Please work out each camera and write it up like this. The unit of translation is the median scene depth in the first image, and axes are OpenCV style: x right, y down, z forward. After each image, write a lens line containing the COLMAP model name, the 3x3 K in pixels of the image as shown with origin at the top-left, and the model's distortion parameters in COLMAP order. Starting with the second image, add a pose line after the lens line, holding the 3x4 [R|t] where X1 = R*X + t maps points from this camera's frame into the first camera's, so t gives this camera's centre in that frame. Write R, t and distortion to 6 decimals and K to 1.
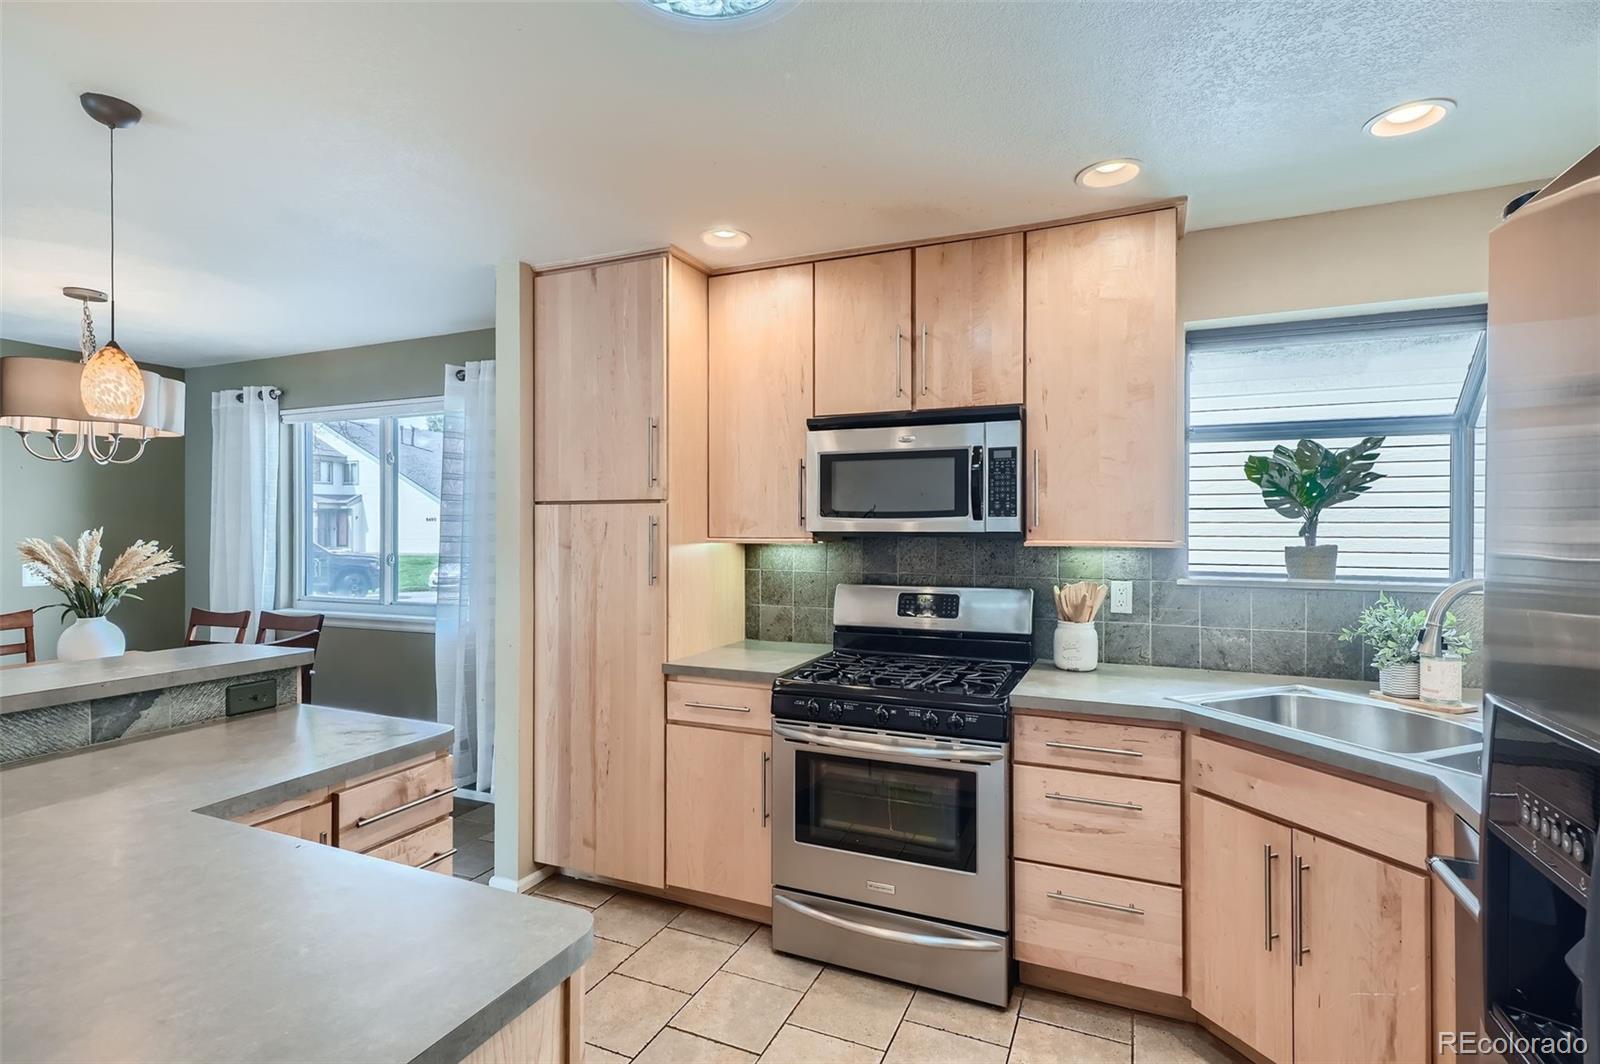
lens RADIAL K [[771.5, 0, 800.0], [0, 771.5, 532.0], [0, 0, 1]] dist [0.006924, -0.000442]
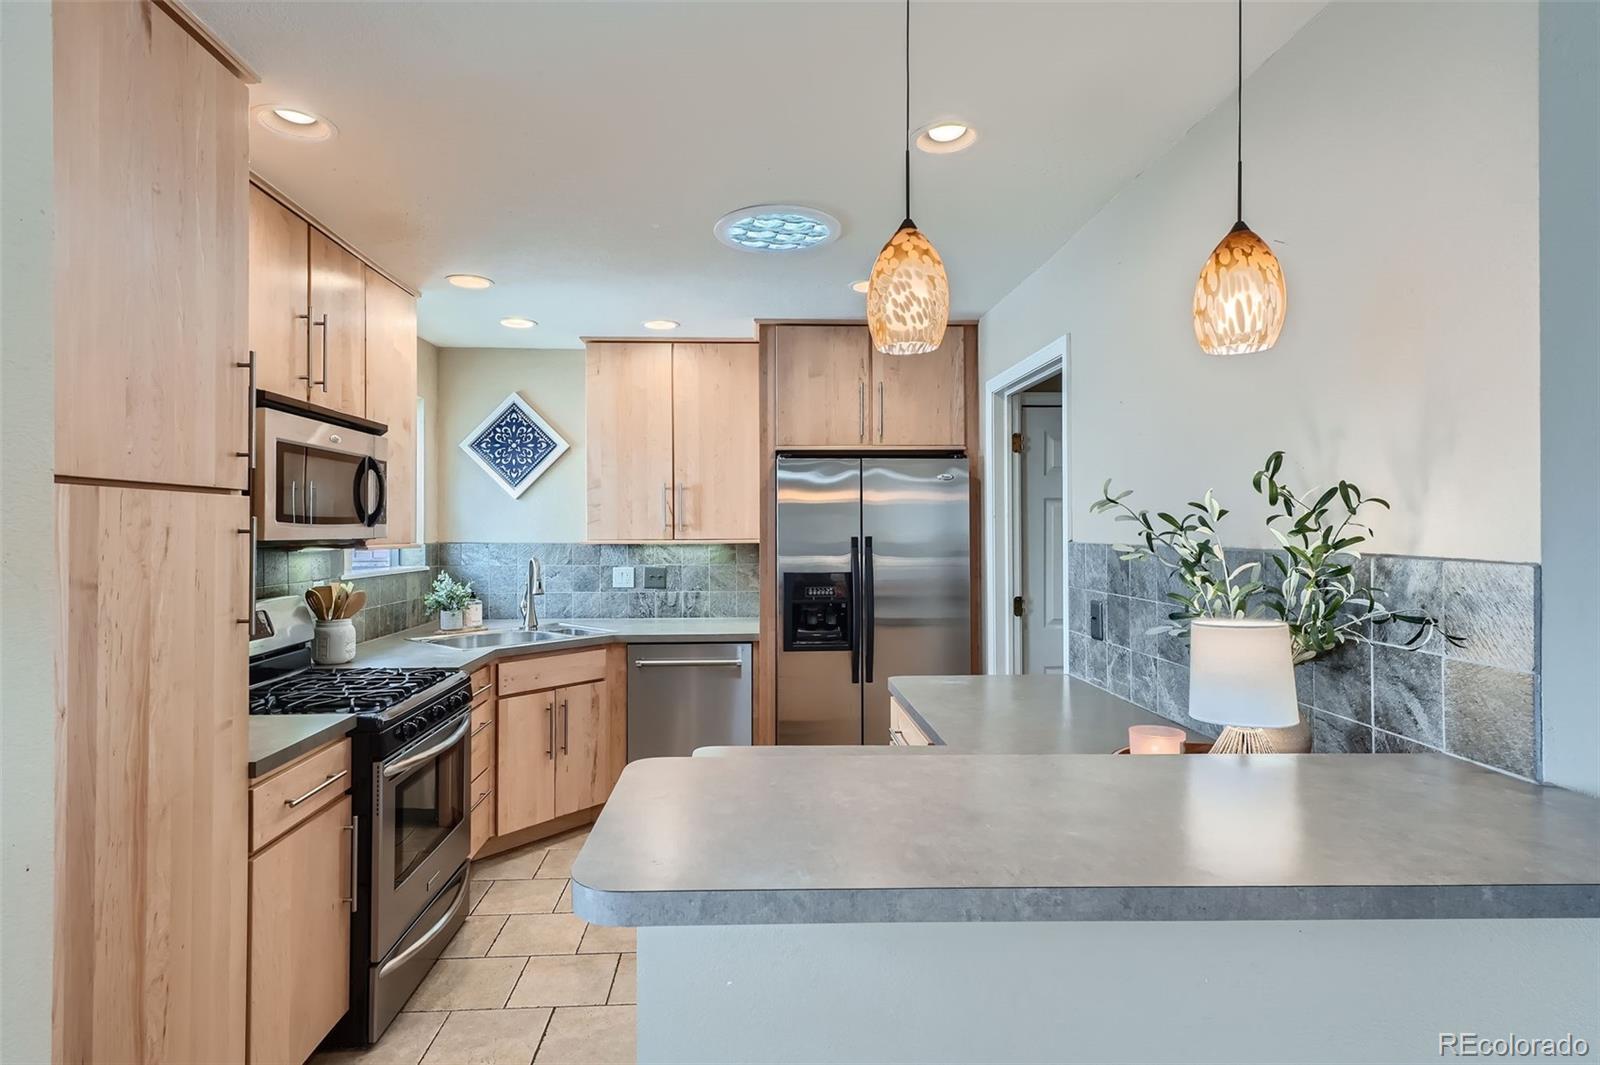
lens RADIAL K [[818.8, 0, 780.0], [0, 818.8, 523.3], [0, 0, 1]] dist [0.016504, -0.001218]
pose [[-0.443280, 0.006219, 0.896362, -0.915077], [0.005633, 0.999976, -0.004153, -0.011072], [-0.896366, 0.003208, -0.443304, 0.892070]]
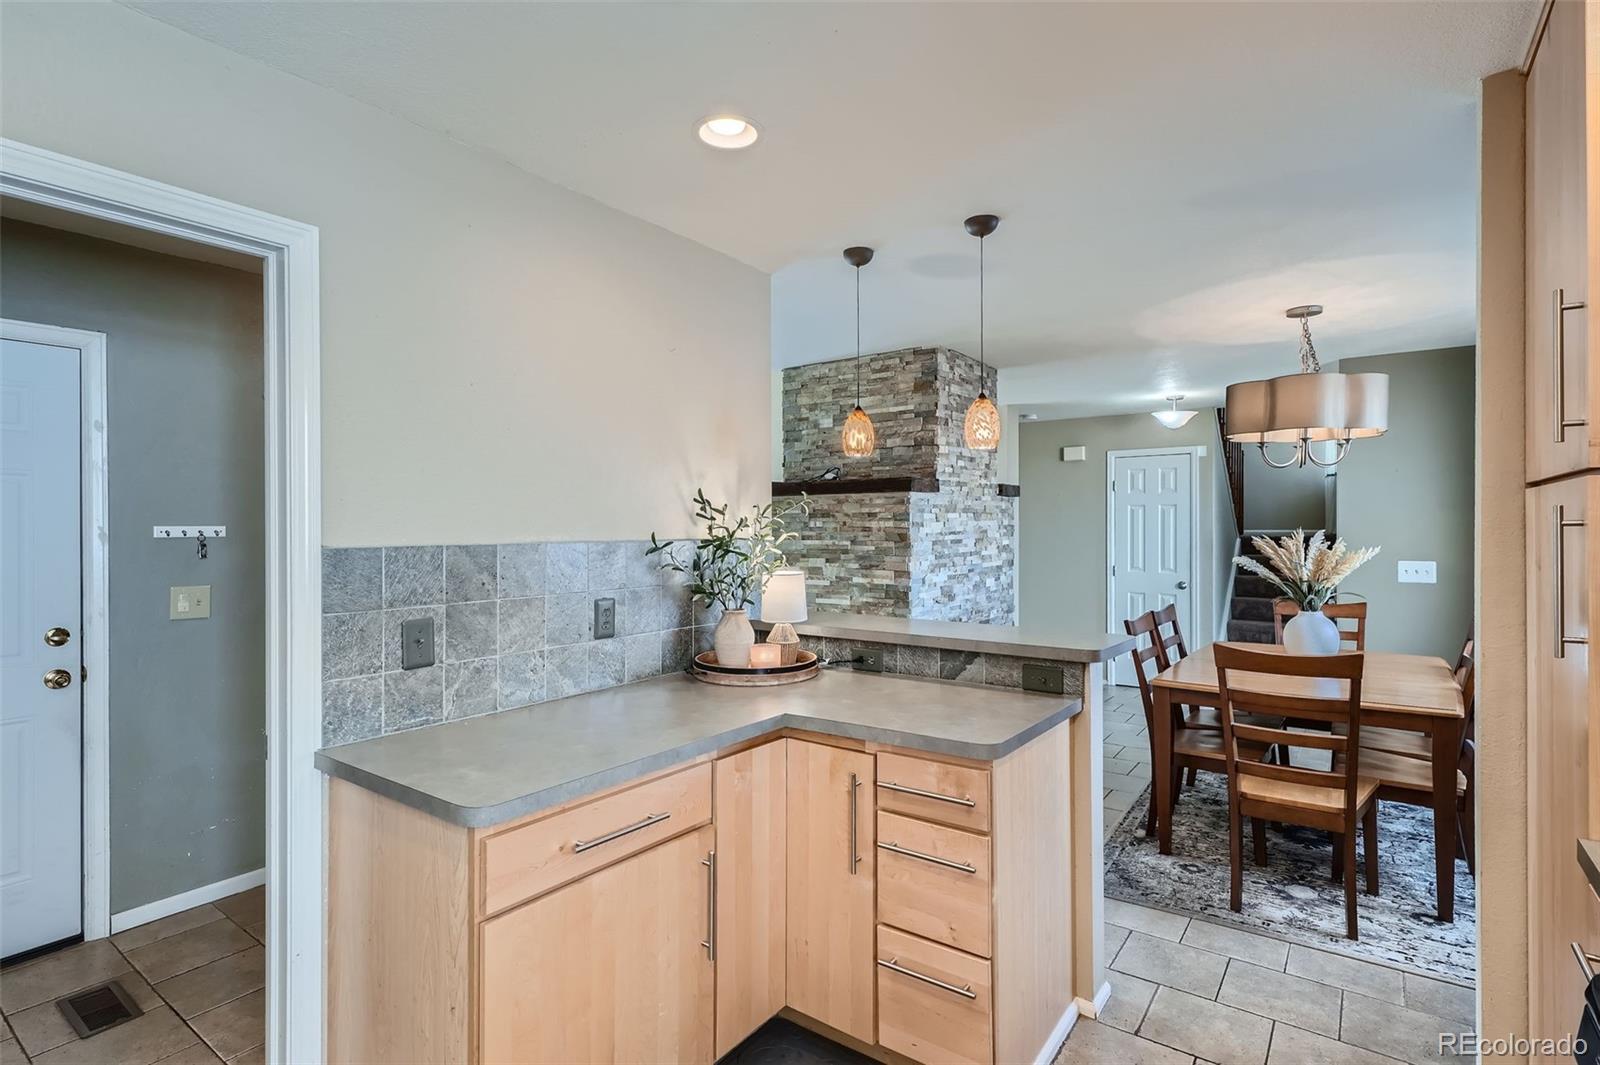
lens RADIAL K [[772.2, 0, 795.8], [0, 772.2, 527.2], [0, 0, 1]] dist [0.010941, -0.000251]
pose [[-0.218290, -0.000739, -0.975884, 0.340093], [0.001596, 0.999998, -0.001115, -0.005585], [0.975883, -0.001801, -0.218288, 0.640463]]
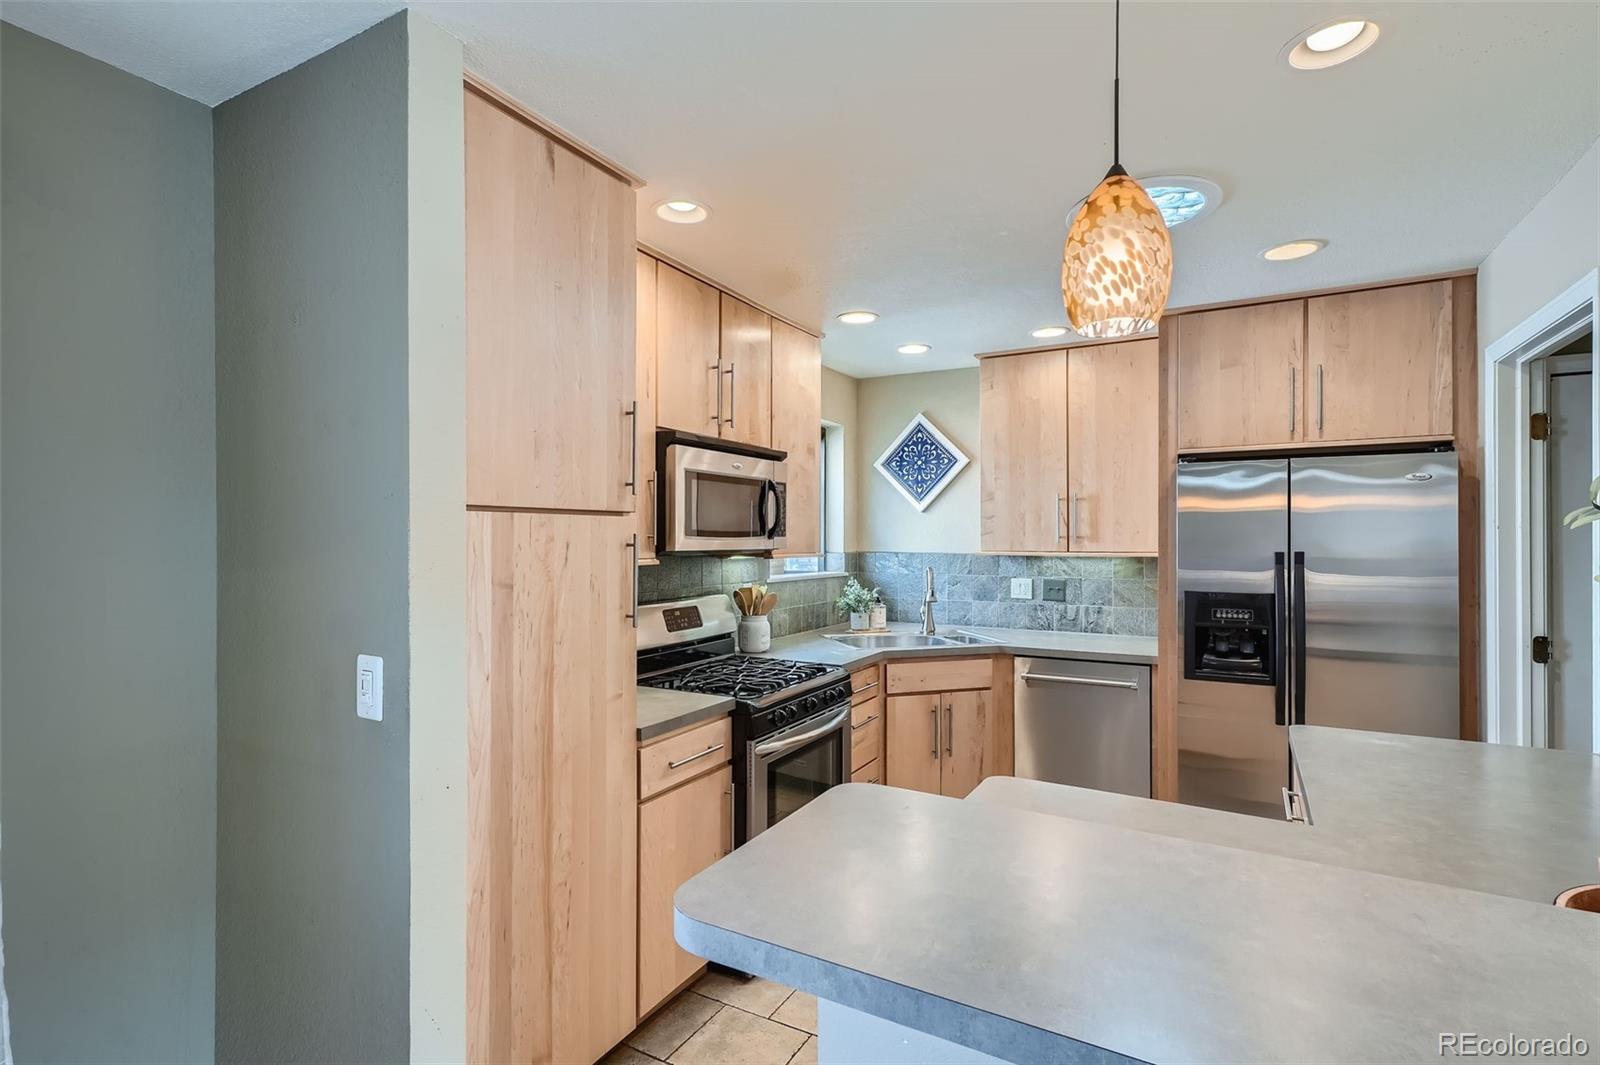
lens RADIAL K [[772.5, 0, 799.5], [0, 772.5, 536.5], [0, 0, 1]] dist [0.010802, -0.000082]
pose [[0.089772, 0.000443, 0.995962, -0.896405], [0.004018, 0.999992, -0.000807, -0.016620], [-0.995954, 0.004074, 0.089769, 0.753811]]
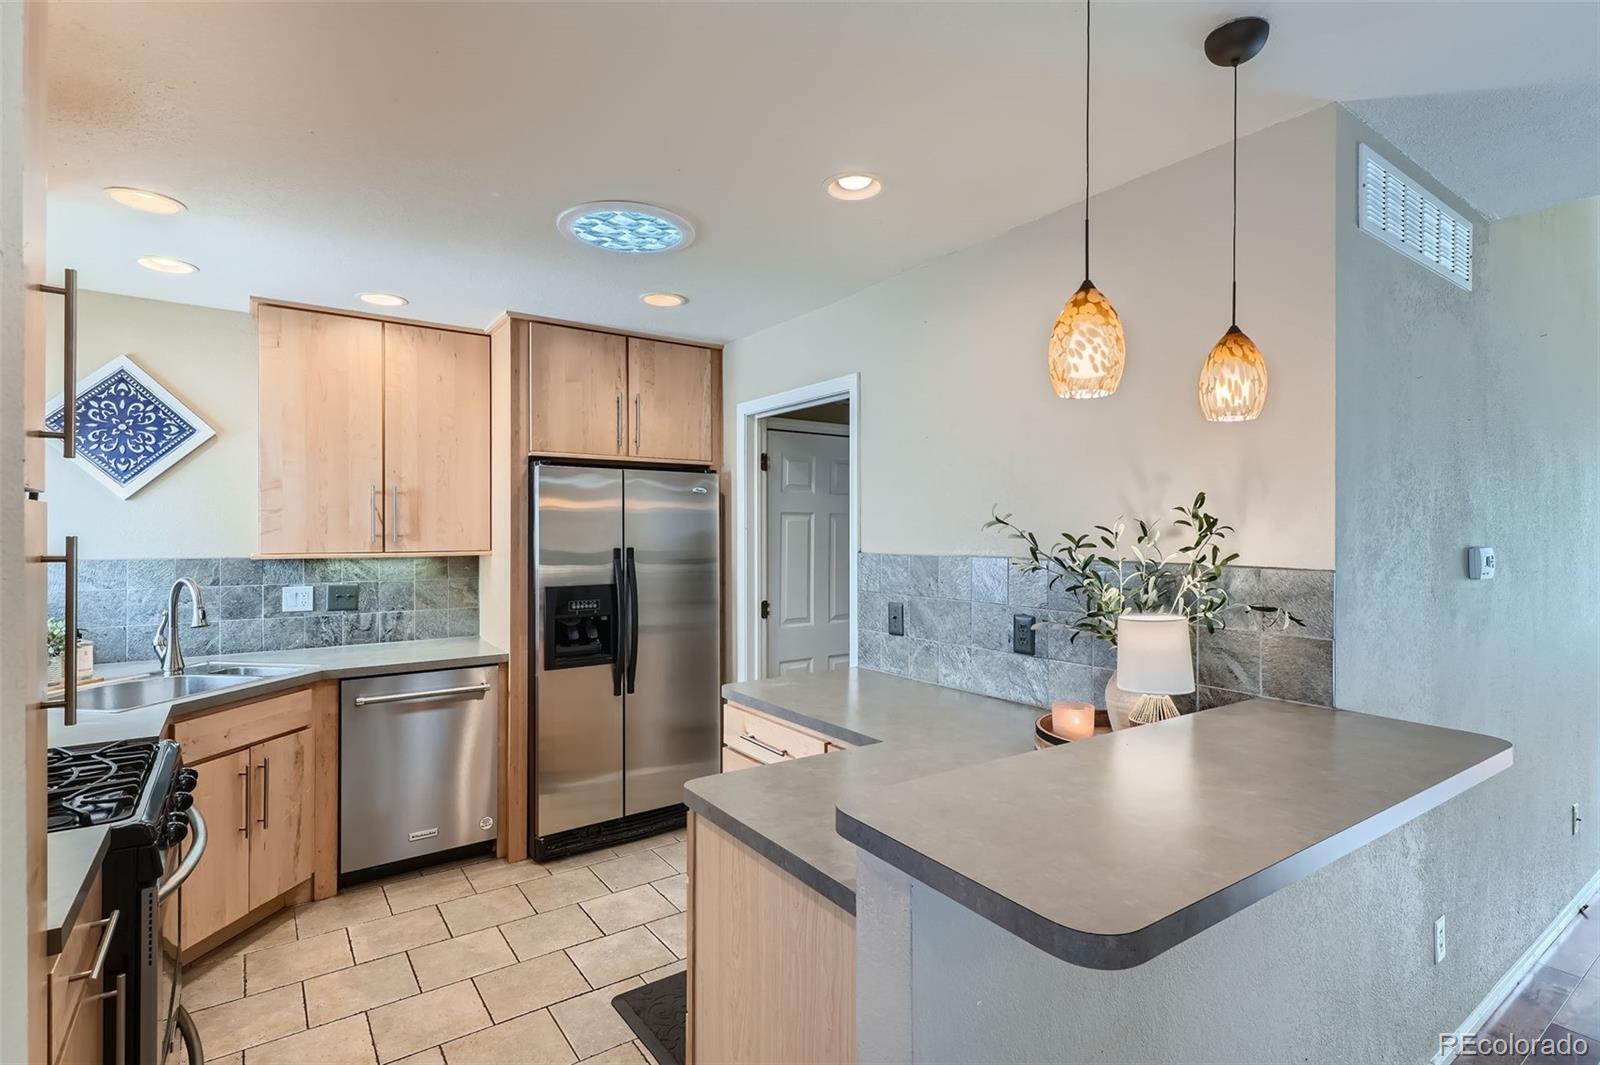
lens RADIAL K [[771.5, 0, 800.0], [0, 771.5, 532.5], [0, 0, 1]] dist [0.006924, -0.000442]
pose [[-0.860250, -0.000715, 0.509873, -0.660796], [0.001596, 0.999990, 0.004095, -0.023588], [-0.509871, 0.004336, -0.860240, 1.110905]]
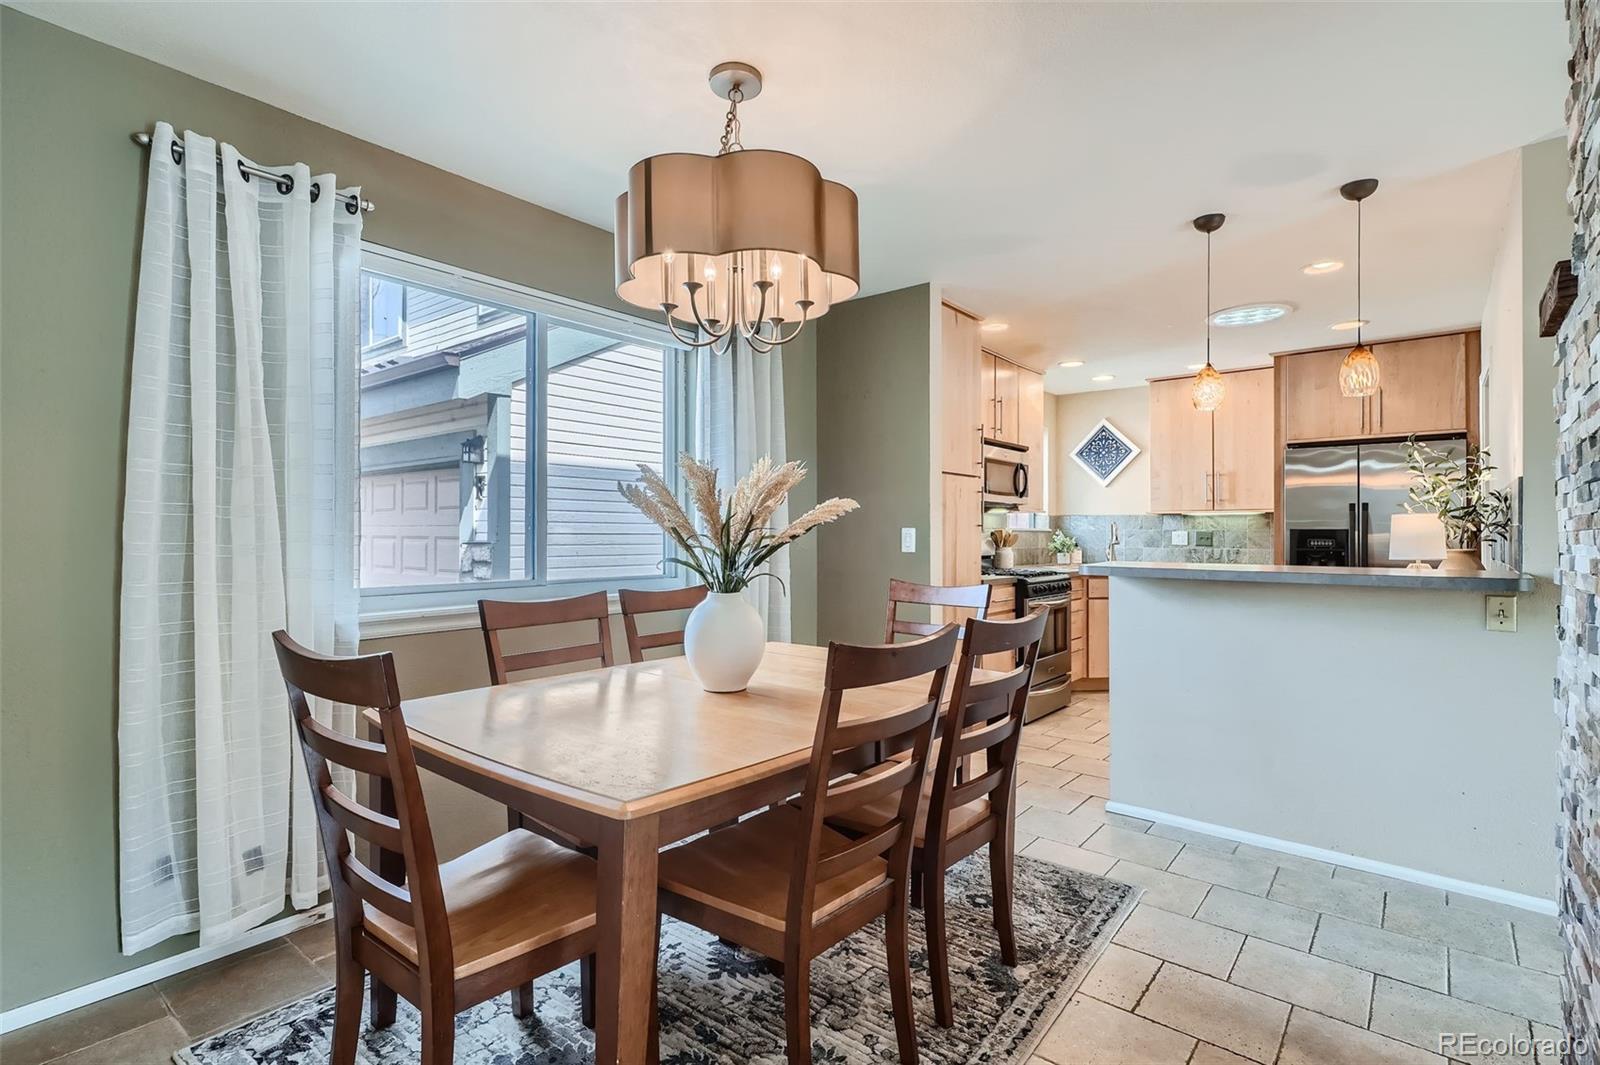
lens RADIAL K [[772.2, 0, 795.8], [0, 772.2, 527.2], [0, 0, 1]] dist [0.010941, -0.000251]
pose [[0.268240, 0.007688, 0.963321, -1.764802], [0.001005, 0.999965, -0.008260, 0.072498], [-0.963352, 0.003184, 0.268223, 0.918977]]
